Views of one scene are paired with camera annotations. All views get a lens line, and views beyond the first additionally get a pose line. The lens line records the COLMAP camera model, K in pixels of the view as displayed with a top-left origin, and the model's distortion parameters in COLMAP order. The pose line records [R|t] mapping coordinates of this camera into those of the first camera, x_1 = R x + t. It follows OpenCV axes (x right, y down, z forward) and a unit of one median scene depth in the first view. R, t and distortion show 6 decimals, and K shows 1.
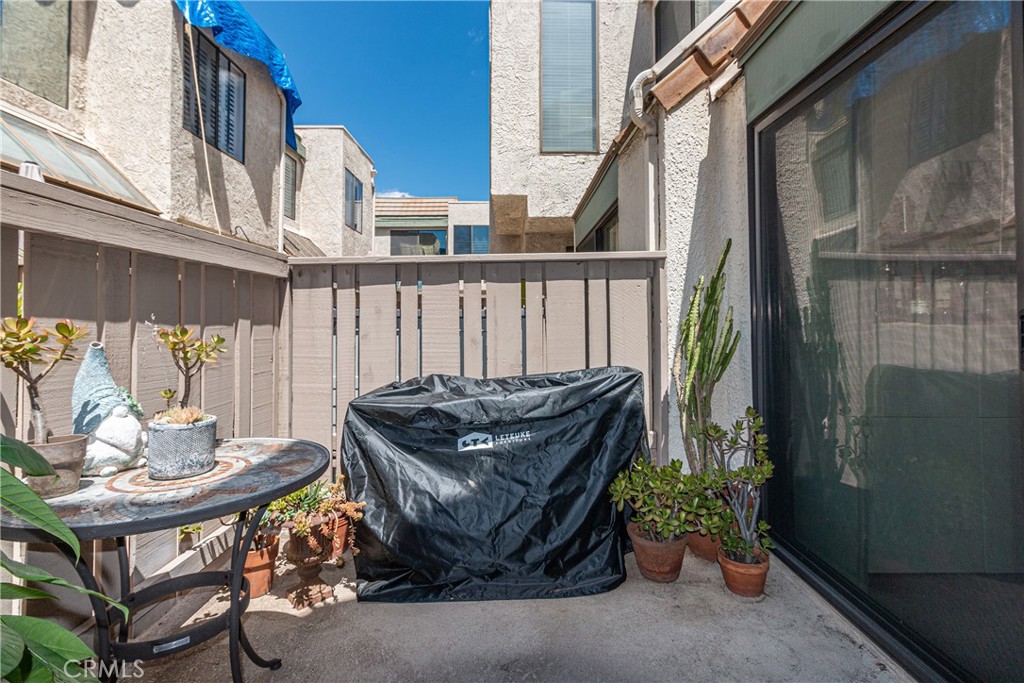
lens RADIAL K [[479.8, 0, 520.4], [0, 479.8, 309.5], [0, 0, 1]] dist [0.001682, -0.000092]
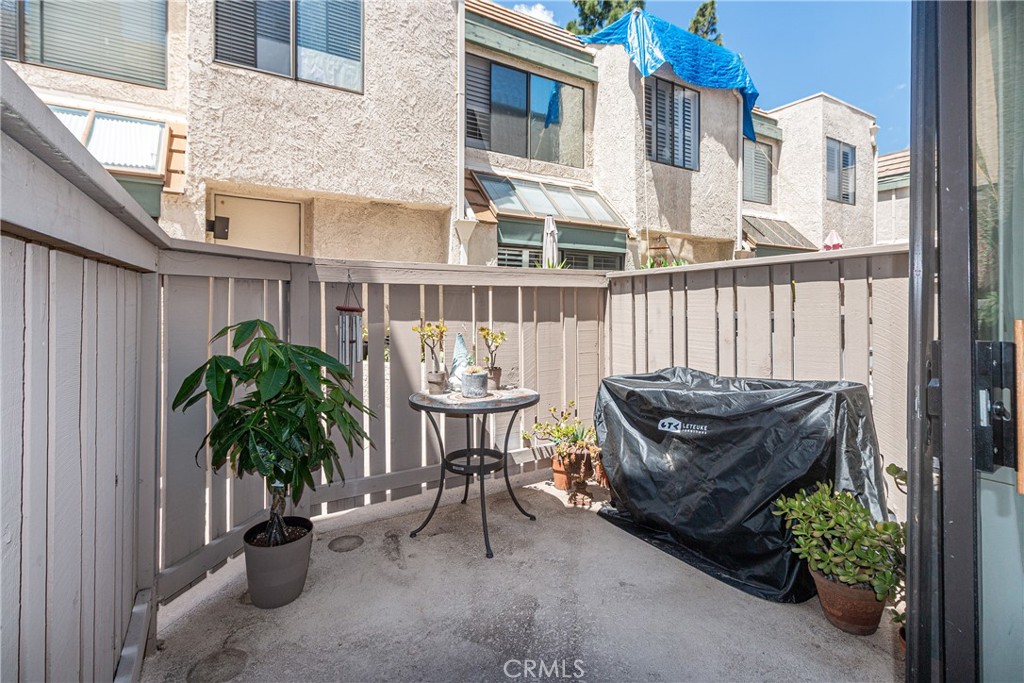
lens RADIAL K [[479.8, 0, 510.7], [0, 479.8, 299.9], [0, 0, 1]] dist [0.001682, -0.000092]
pose [[0.511343, -0.005077, -0.859362, 0.598552], [0.026395, 0.999604, 0.009800, -0.051741], [0.858971, -0.027695, 0.511274, 0.029376]]
